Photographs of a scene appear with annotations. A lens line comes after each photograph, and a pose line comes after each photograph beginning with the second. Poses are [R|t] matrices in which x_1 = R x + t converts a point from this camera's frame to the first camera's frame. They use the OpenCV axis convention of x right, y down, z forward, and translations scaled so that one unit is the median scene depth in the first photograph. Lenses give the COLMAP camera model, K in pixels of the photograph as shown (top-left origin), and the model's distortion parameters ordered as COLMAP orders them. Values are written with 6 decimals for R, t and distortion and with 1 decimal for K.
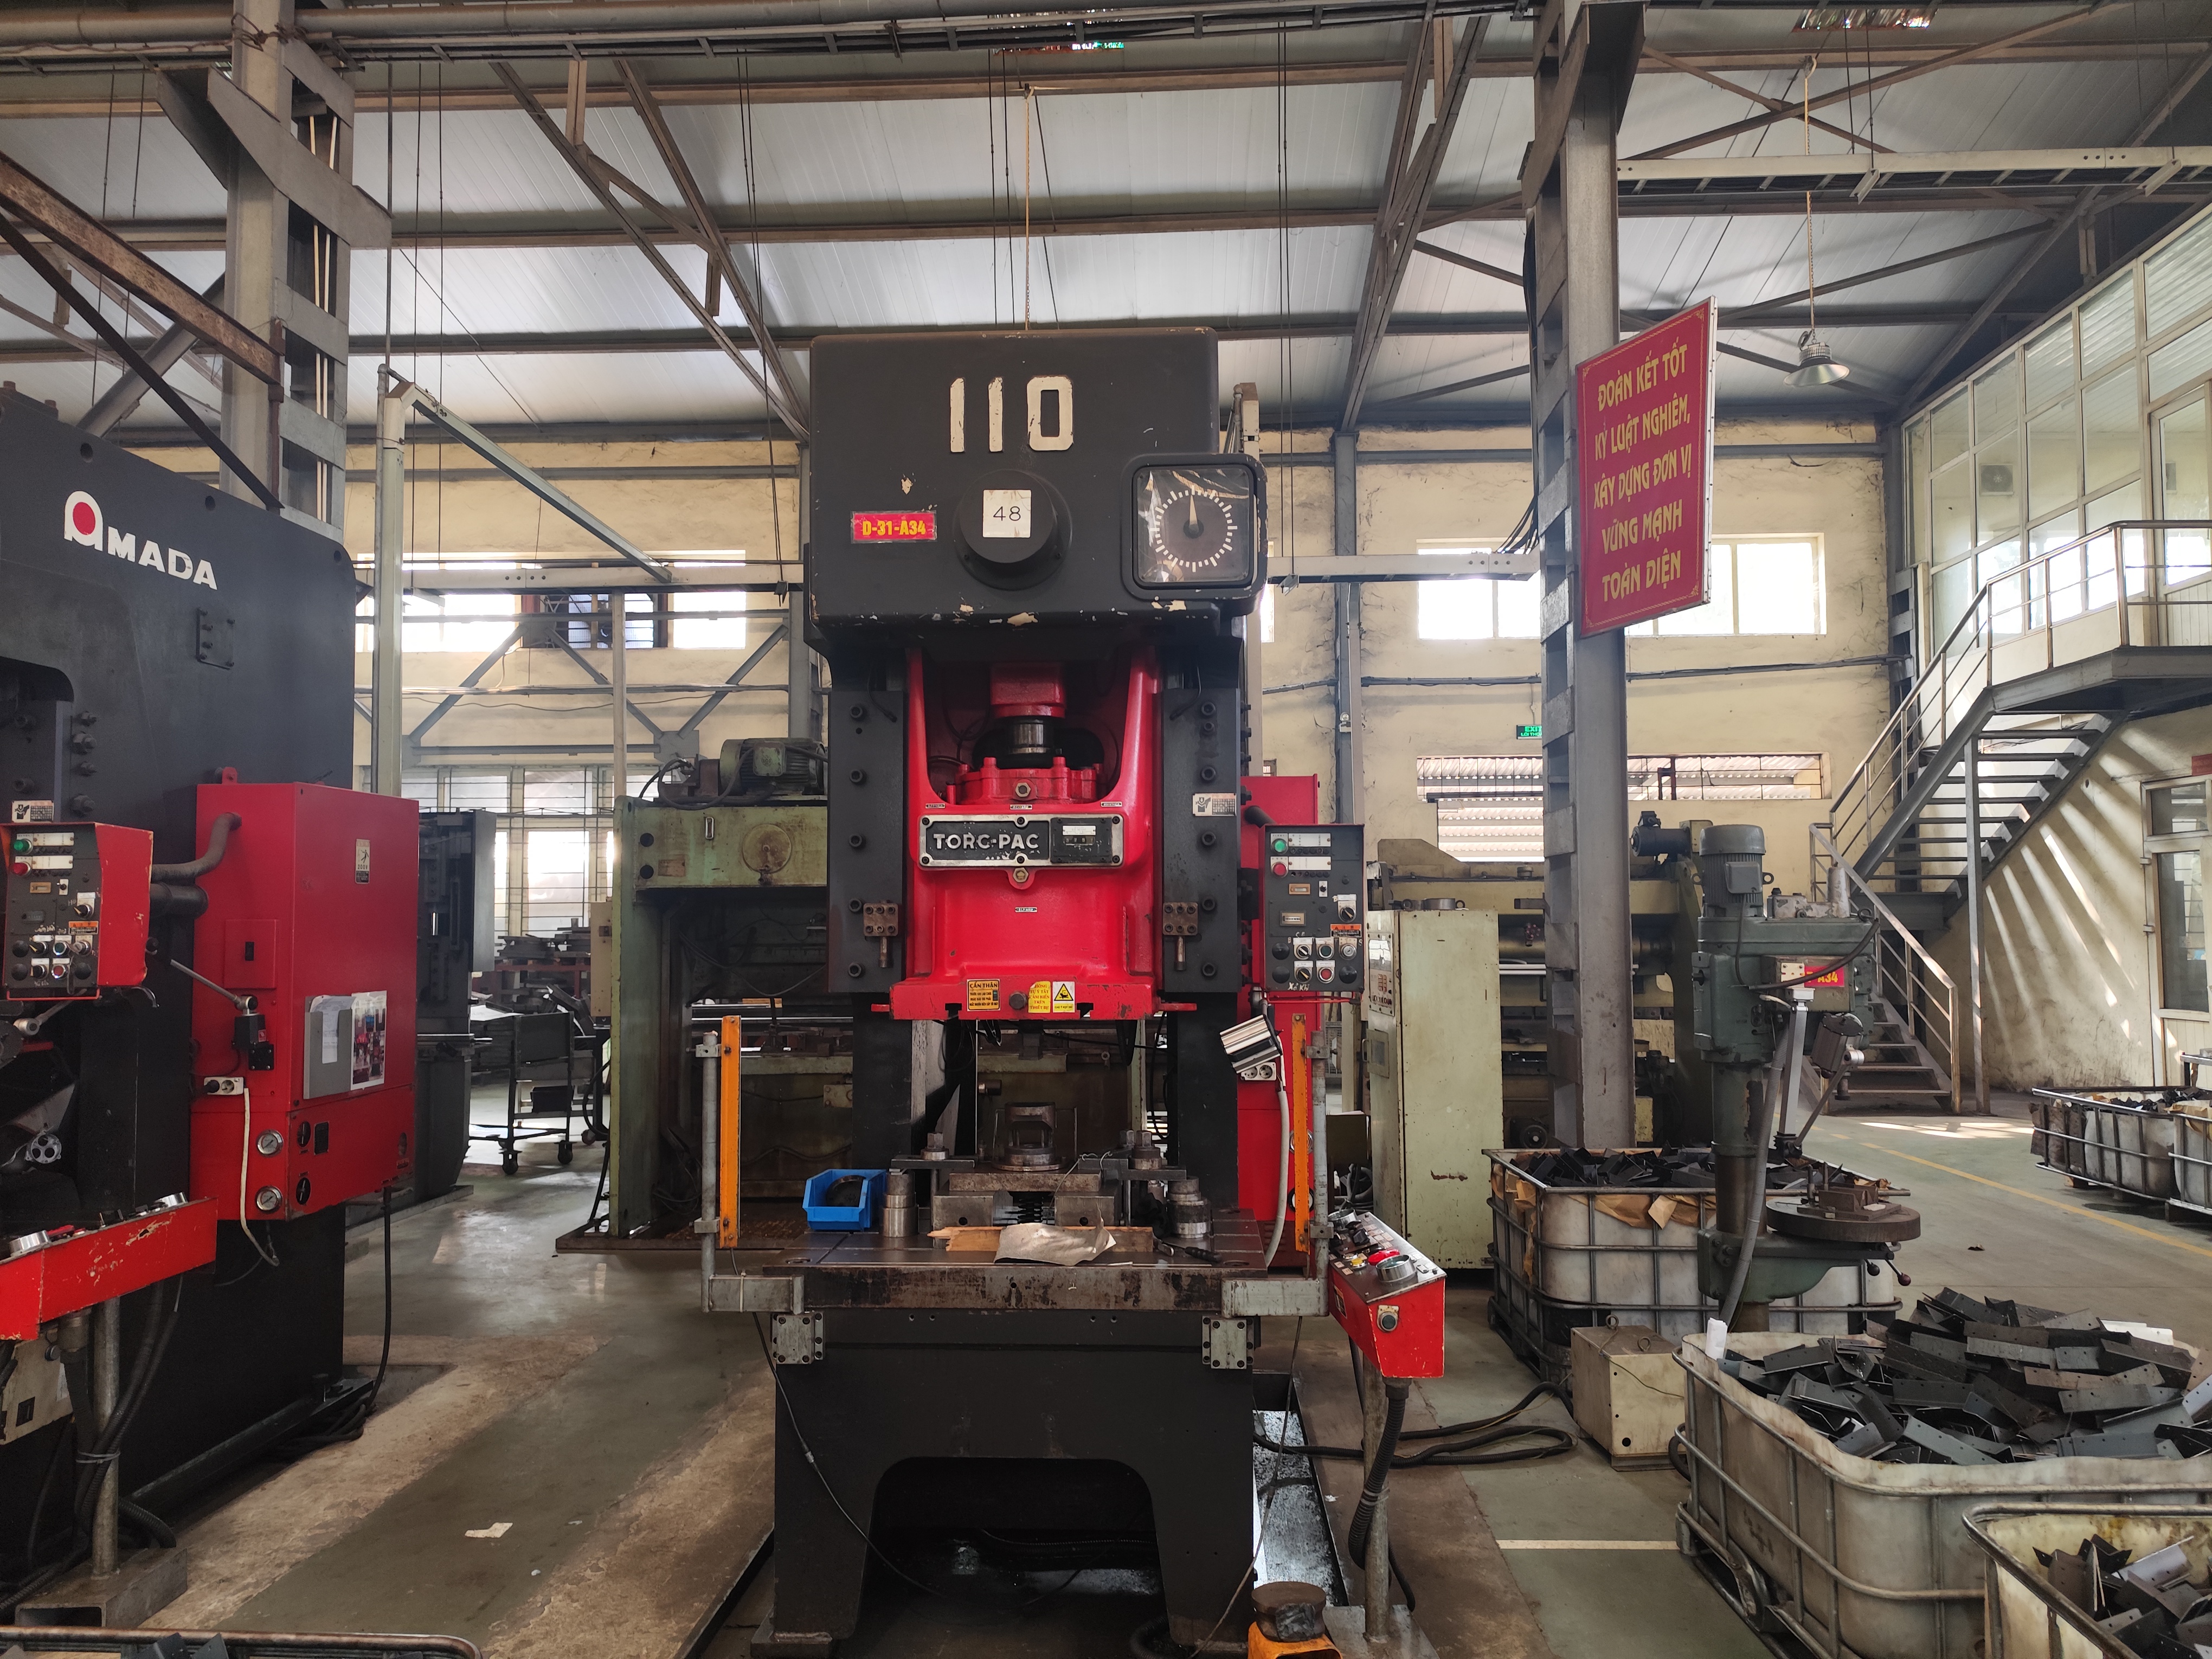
lens RADIAL K [[1500.0, 0, 1106.0], [0, 1500.0, 829.5], [0, 0, 1]] dist [0.000432, -0.152521]
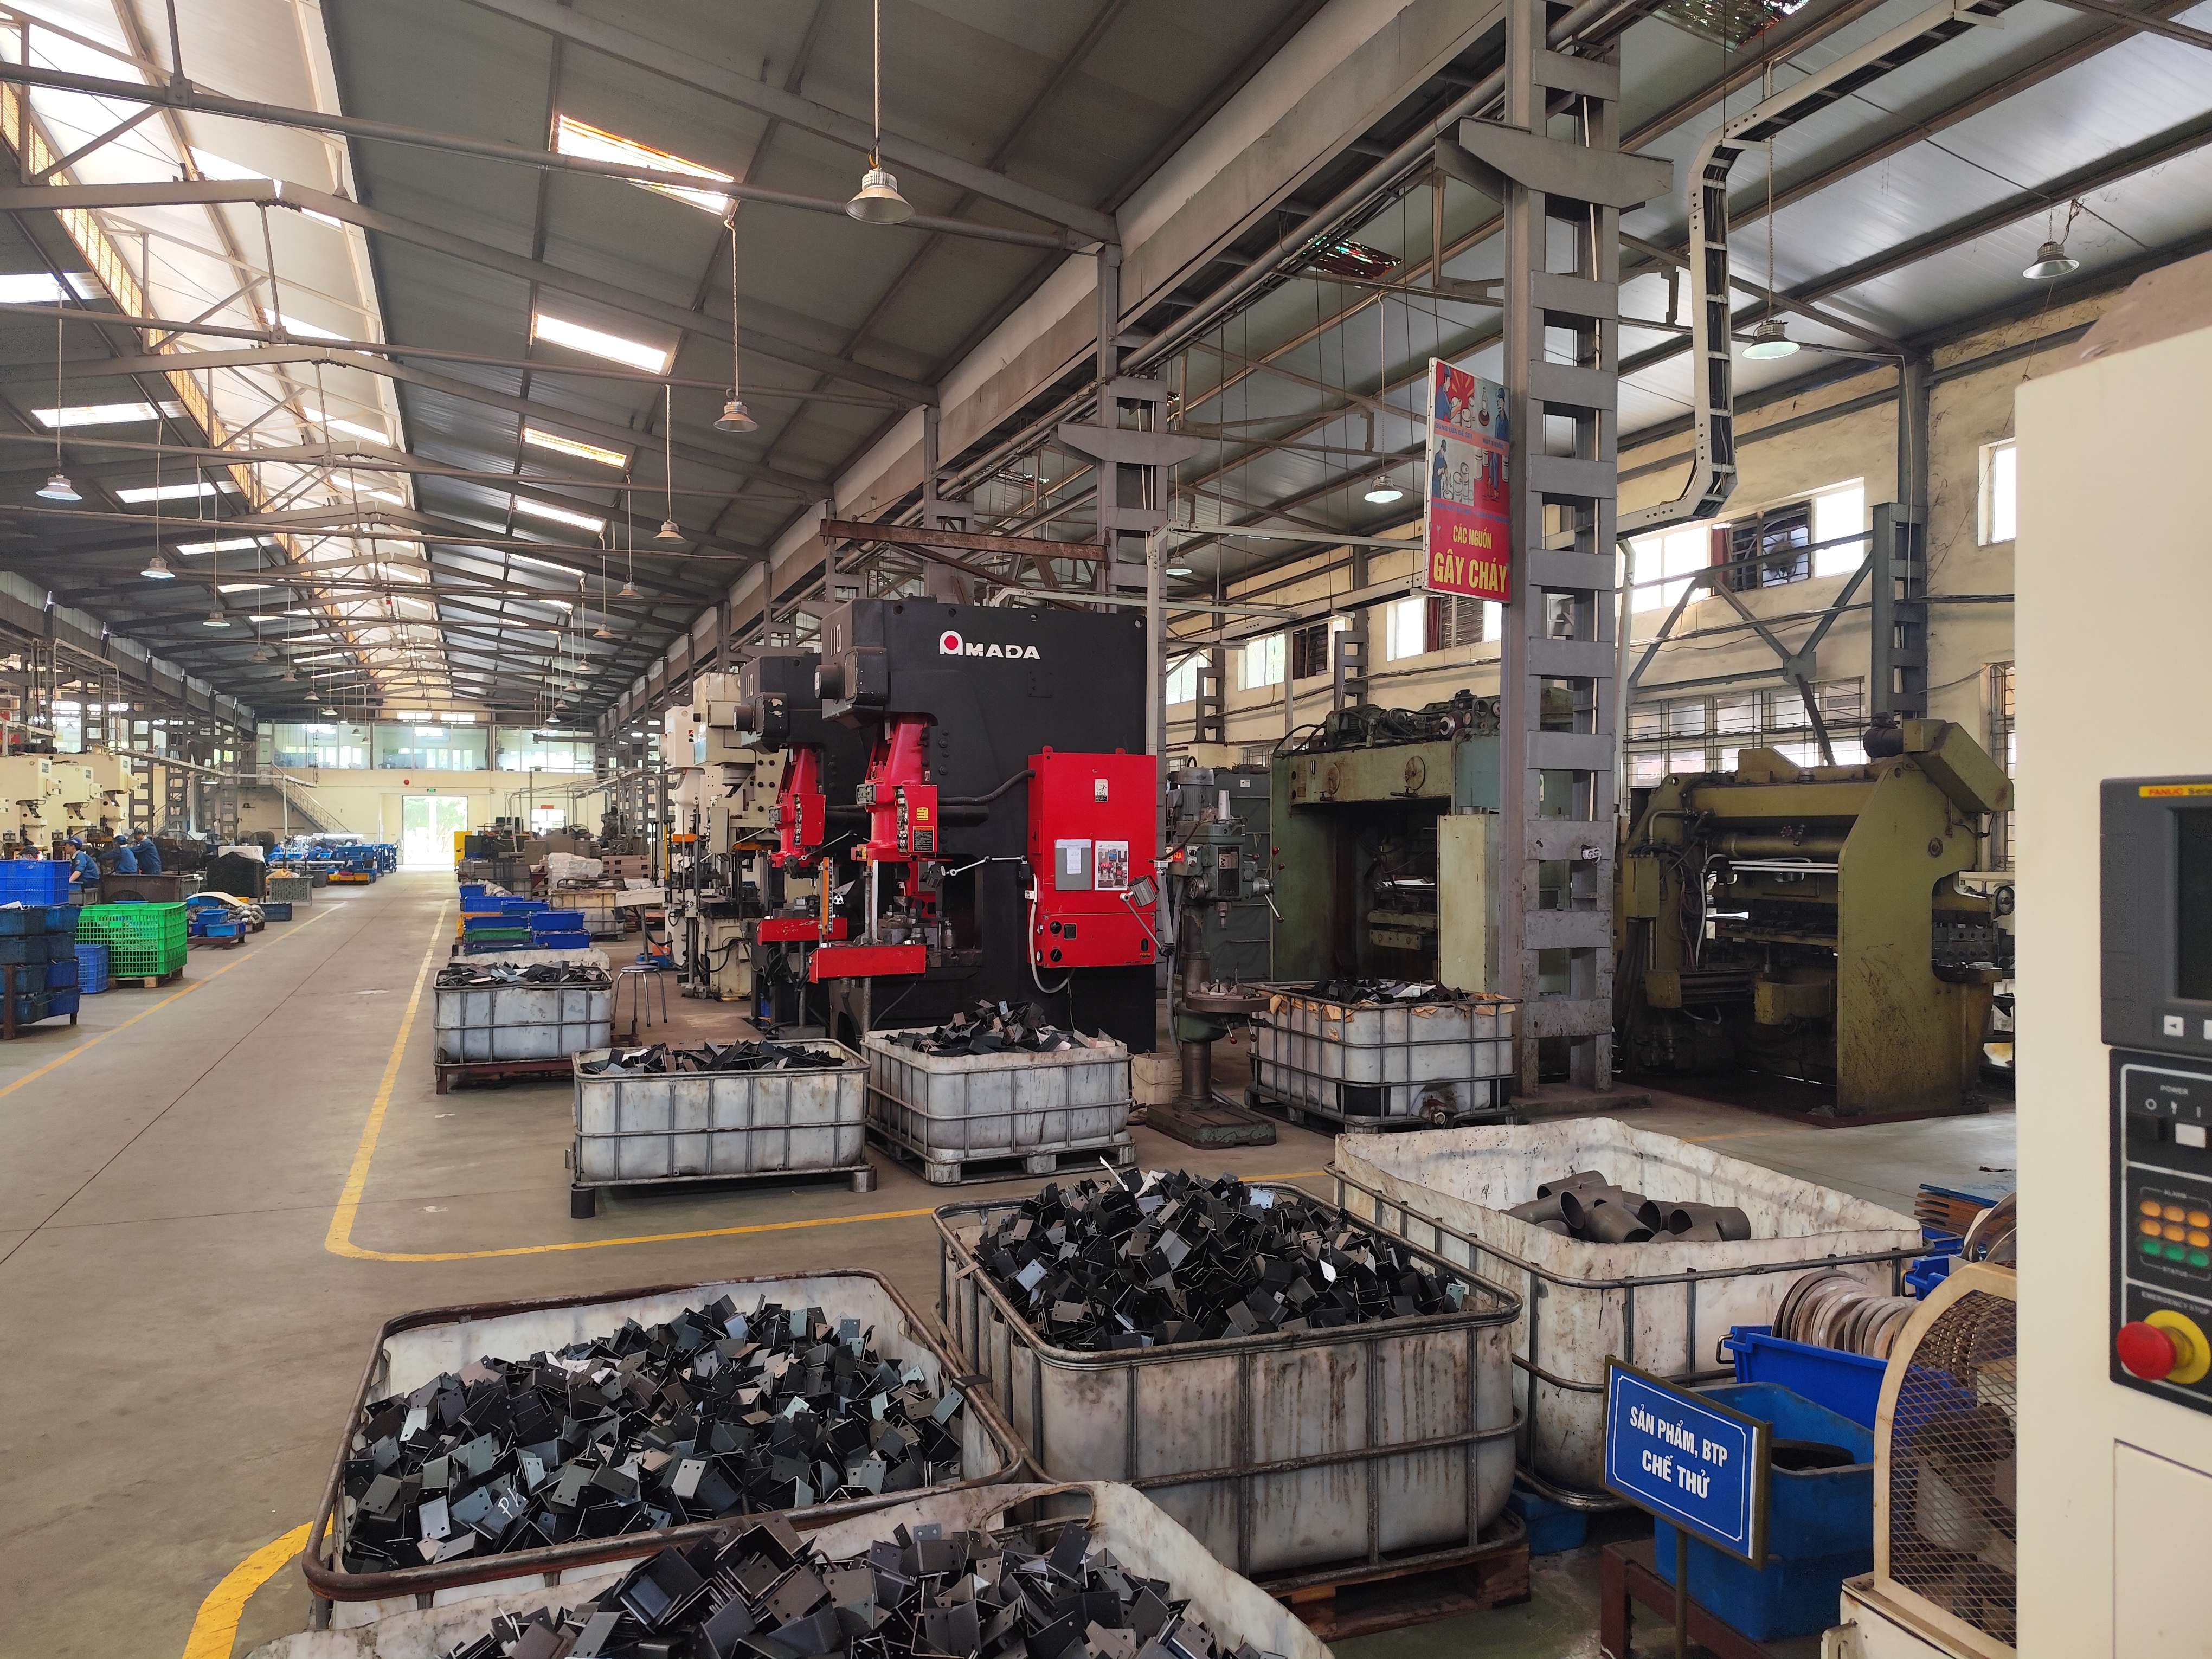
lens RADIAL K [[1500.0, 0, 1106.0], [0, 1500.0, 829.5], [0, 0, 1]] dist [0.000432, -0.152521]
pose [[0.427868, 0.001315, -0.903840, 0.507727], [0.047128, 0.998606, 0.023763, 0.015105], [0.902612, -0.052763, 0.427209, 0.039661]]
